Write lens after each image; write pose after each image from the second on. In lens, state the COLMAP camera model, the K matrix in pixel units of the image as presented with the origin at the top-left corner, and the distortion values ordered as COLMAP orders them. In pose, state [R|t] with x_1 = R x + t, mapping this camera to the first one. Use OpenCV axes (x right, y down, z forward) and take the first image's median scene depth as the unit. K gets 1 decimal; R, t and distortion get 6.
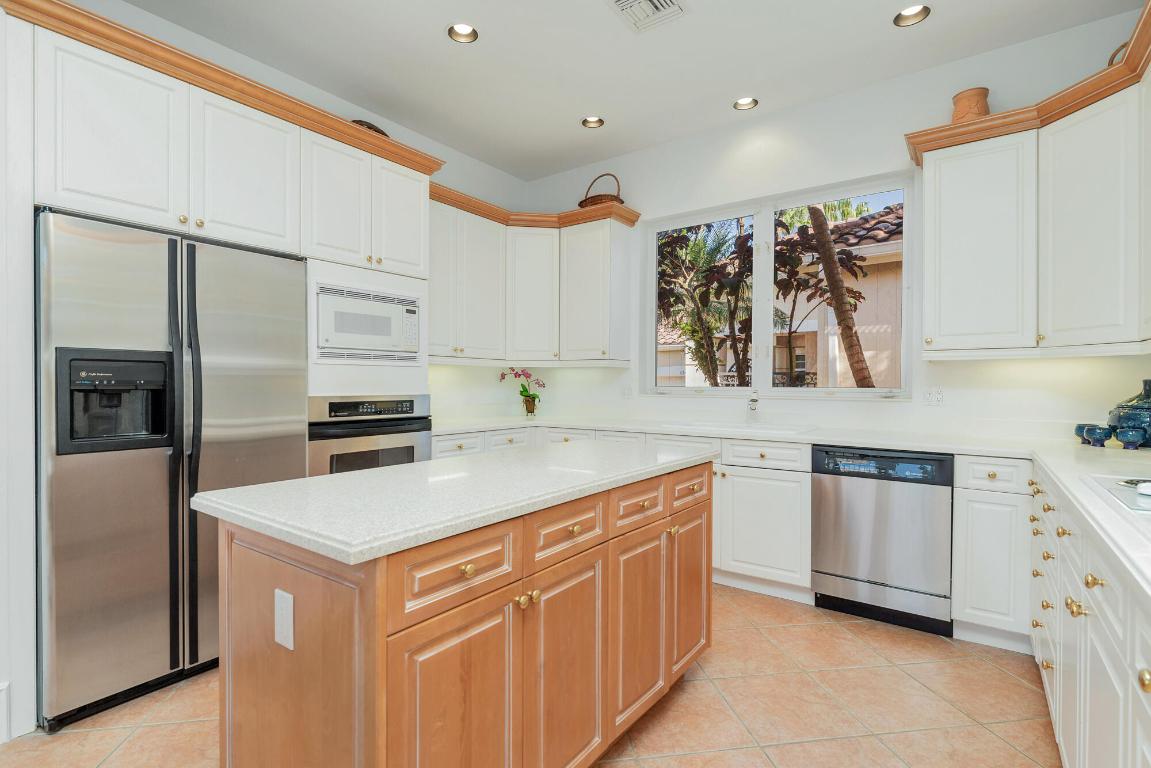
lens RADIAL K [[530.8, 0, 581.8], [0, 530.8, 385.9], [0, 0, 1]] dist [-0.002800, 0.000353]
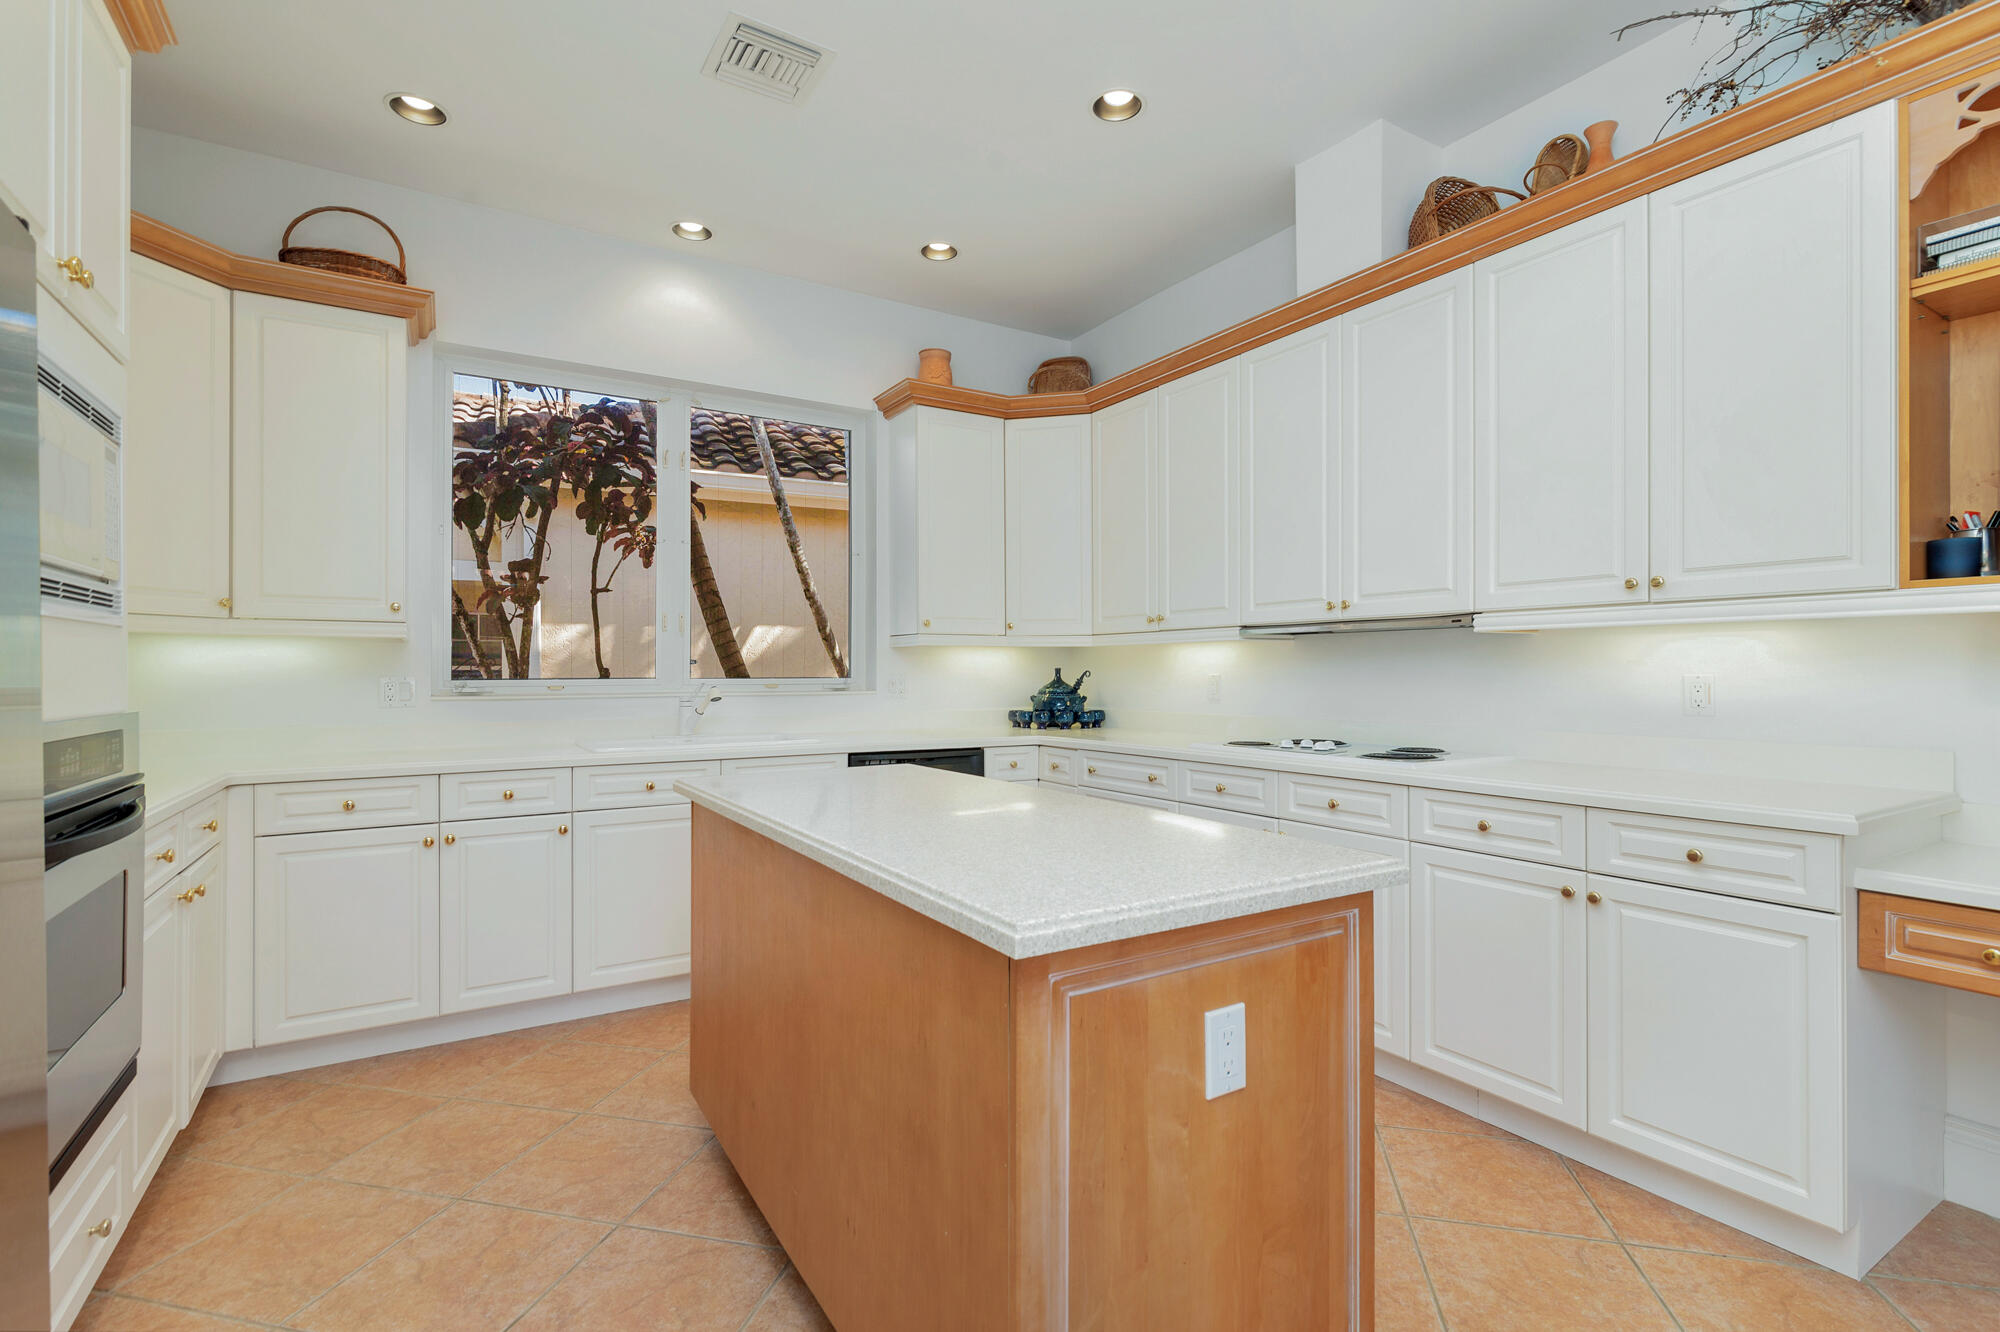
lens RADIAL K [[922.4, 0, 1003.3], [0, 922.4, 670.3], [0, 0, 1]] dist [-0.002800, 0.000353]
pose [[0.382640, -0.002614, 0.923894, -0.658868], [0.006508, 0.999979, 0.000134, -0.006117], [-0.923874, 0.005961, 0.382649, 0.273610]]
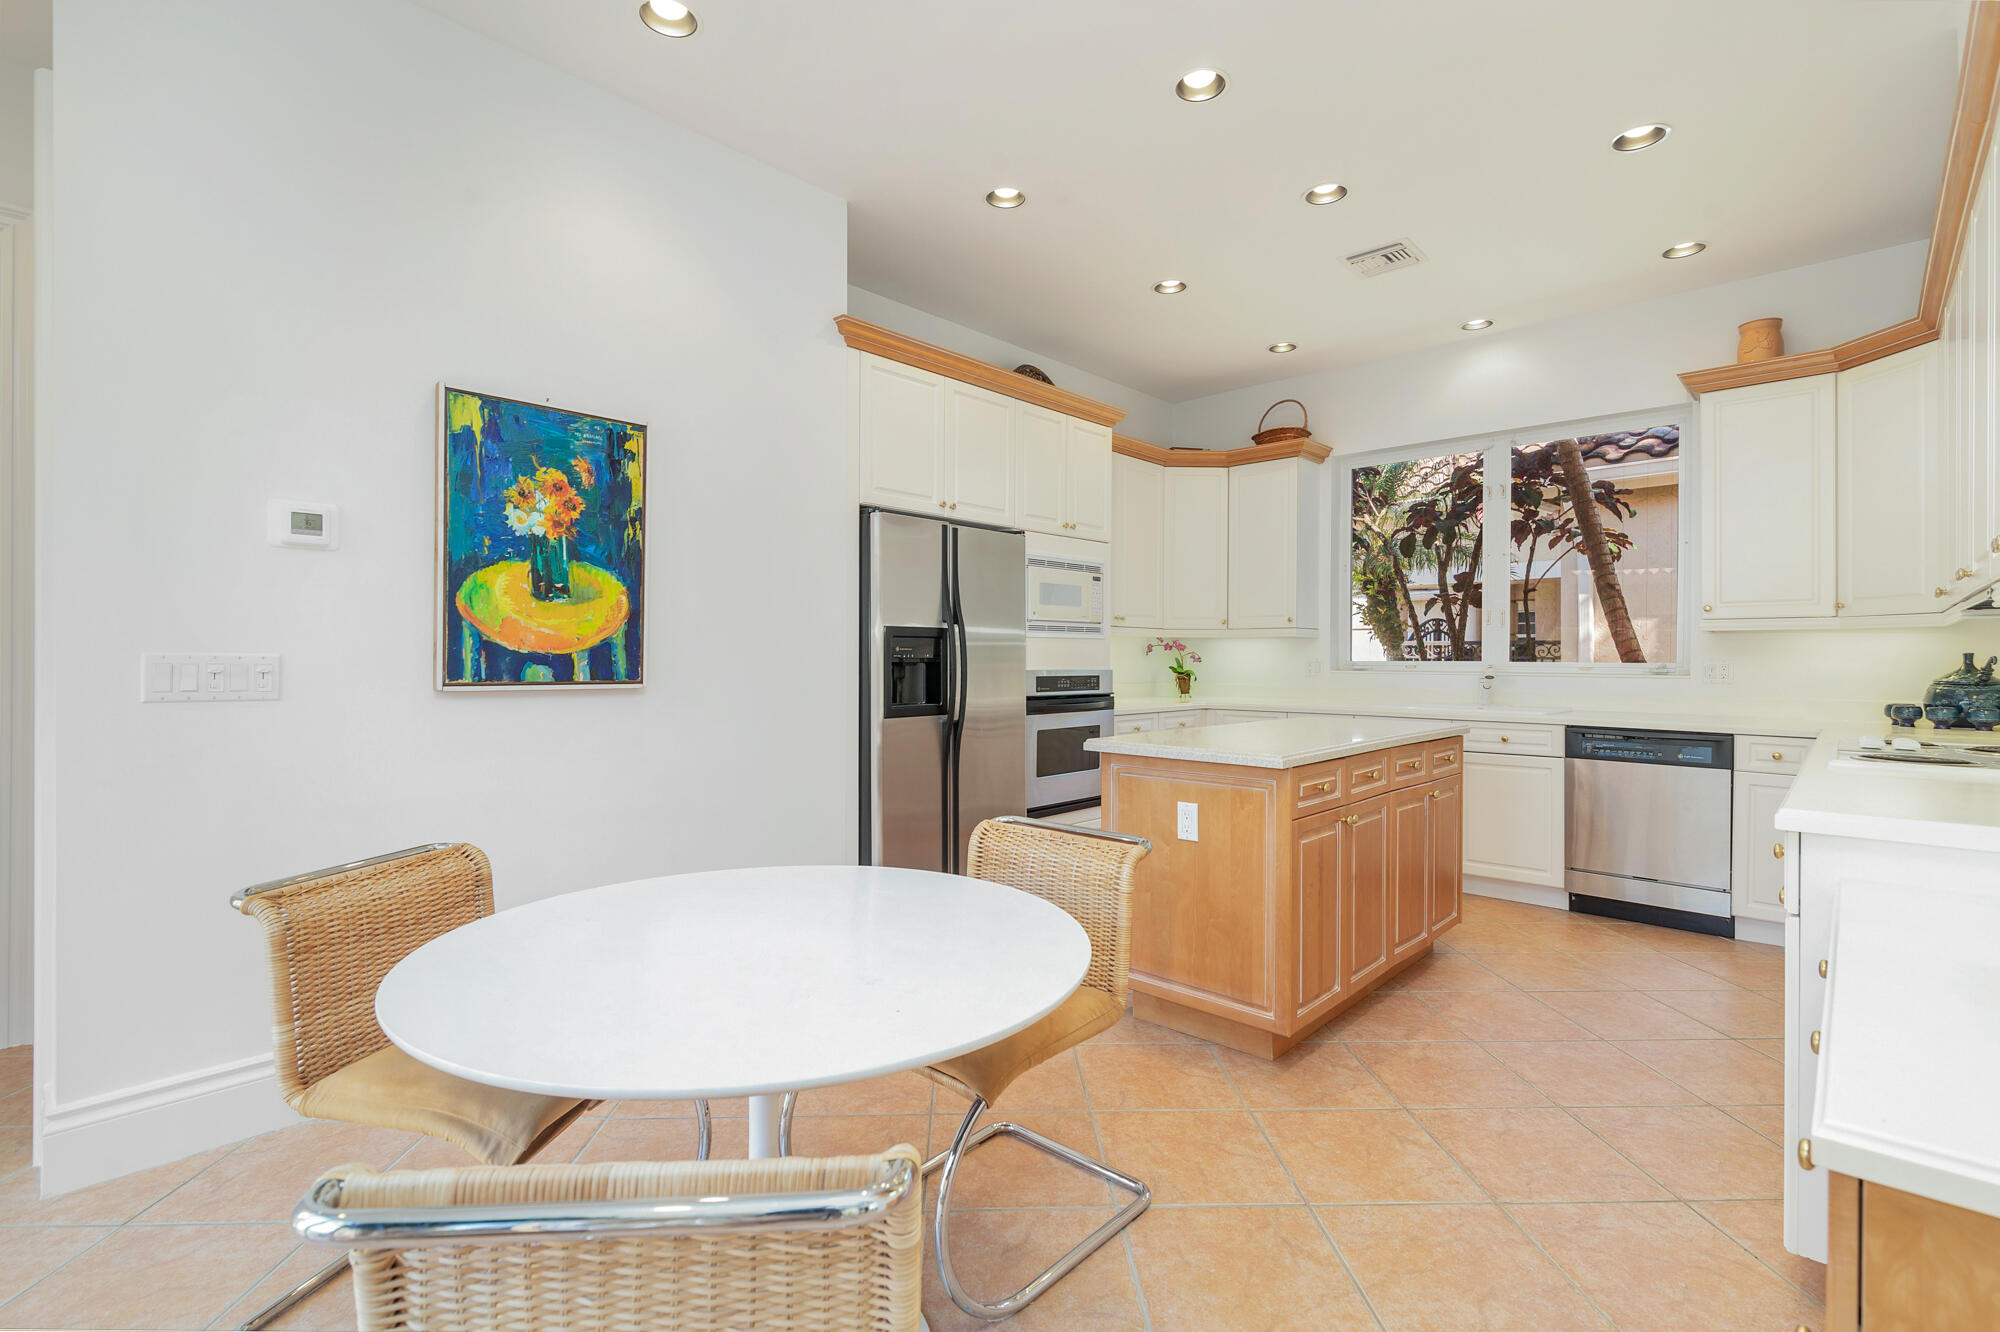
lens RADIAL K [[905.1, 0, 995.2], [0, 905.1, 658.9], [0, 0, 1]] dist [-0.004570, -0.000127]
pose [[0.991662, 0.000071, -0.128865, -0.309686], [-0.000509, 0.999994, -0.003362, 0.004034], [0.128864, 0.003400, 0.991656, -0.605731]]
